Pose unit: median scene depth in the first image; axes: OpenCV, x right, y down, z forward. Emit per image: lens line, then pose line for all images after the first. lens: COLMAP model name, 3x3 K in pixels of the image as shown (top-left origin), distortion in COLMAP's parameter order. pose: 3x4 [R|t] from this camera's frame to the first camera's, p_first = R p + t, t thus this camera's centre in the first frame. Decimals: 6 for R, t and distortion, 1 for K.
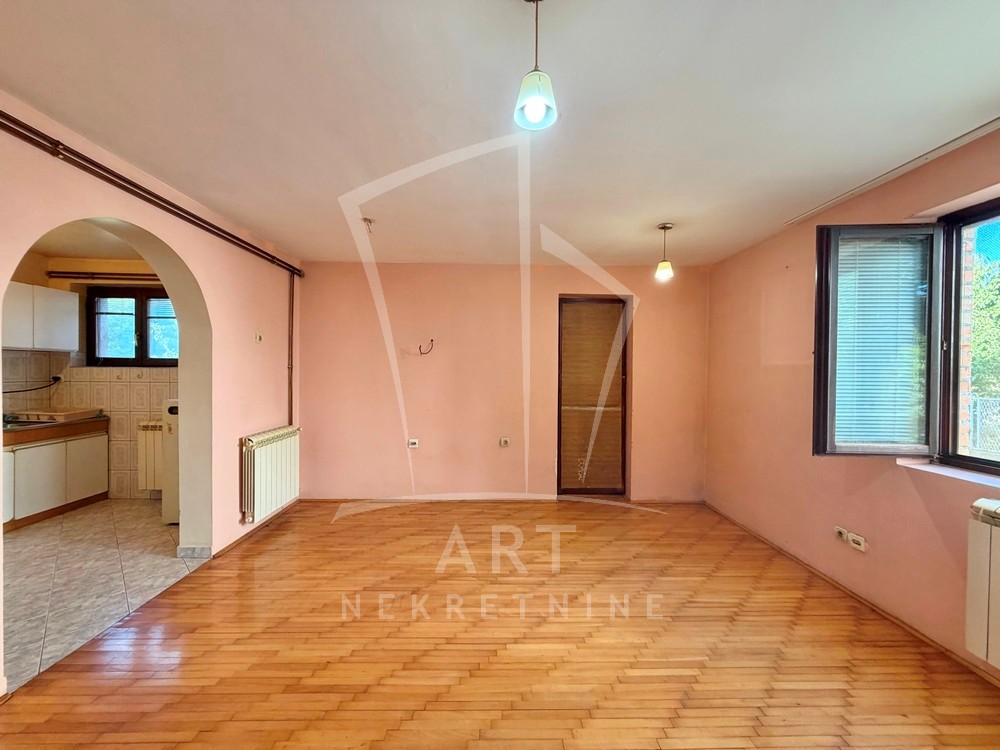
lens RADIAL K [[406.3, 0, 502.0], [0, 406.3, 381.0], [0, 0, 1]] dist [0.000620, 0.000445]
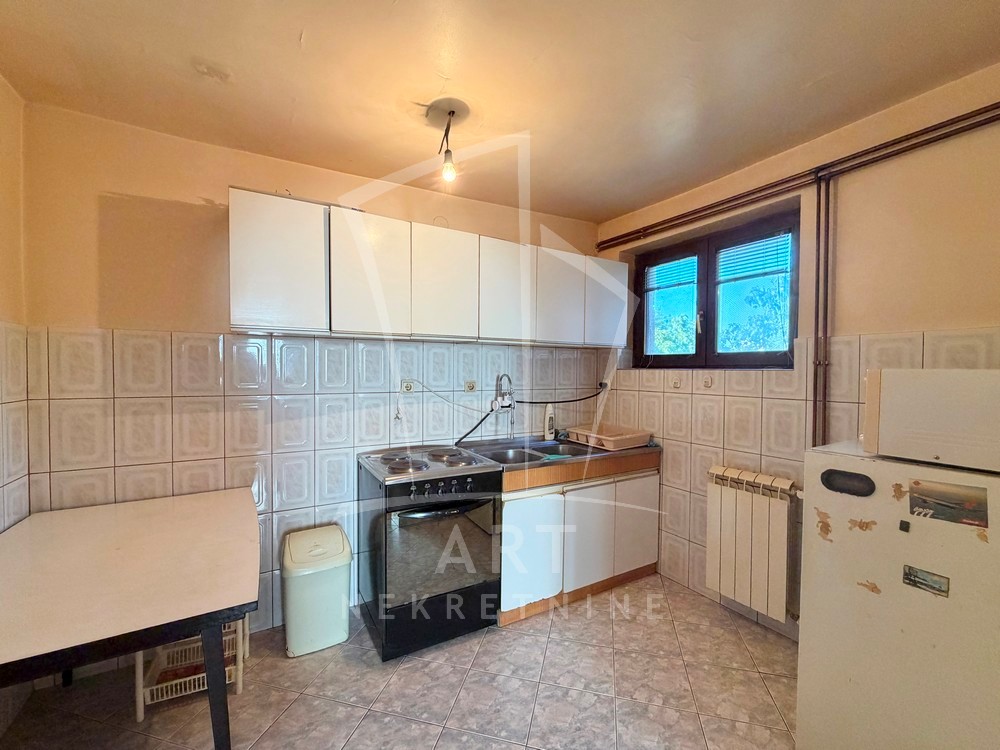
lens RADIAL K [[406.3, 0, 499.1], [0, 406.3, 377.5], [0, 0, 1]] dist [0.000620, 0.000445]
pose [[0.510064, 0.011631, -0.860058, -0.548403], [-0.017641, 0.999840, 0.003059, -0.018545], [0.859956, 0.013612, 0.510187, 0.453688]]
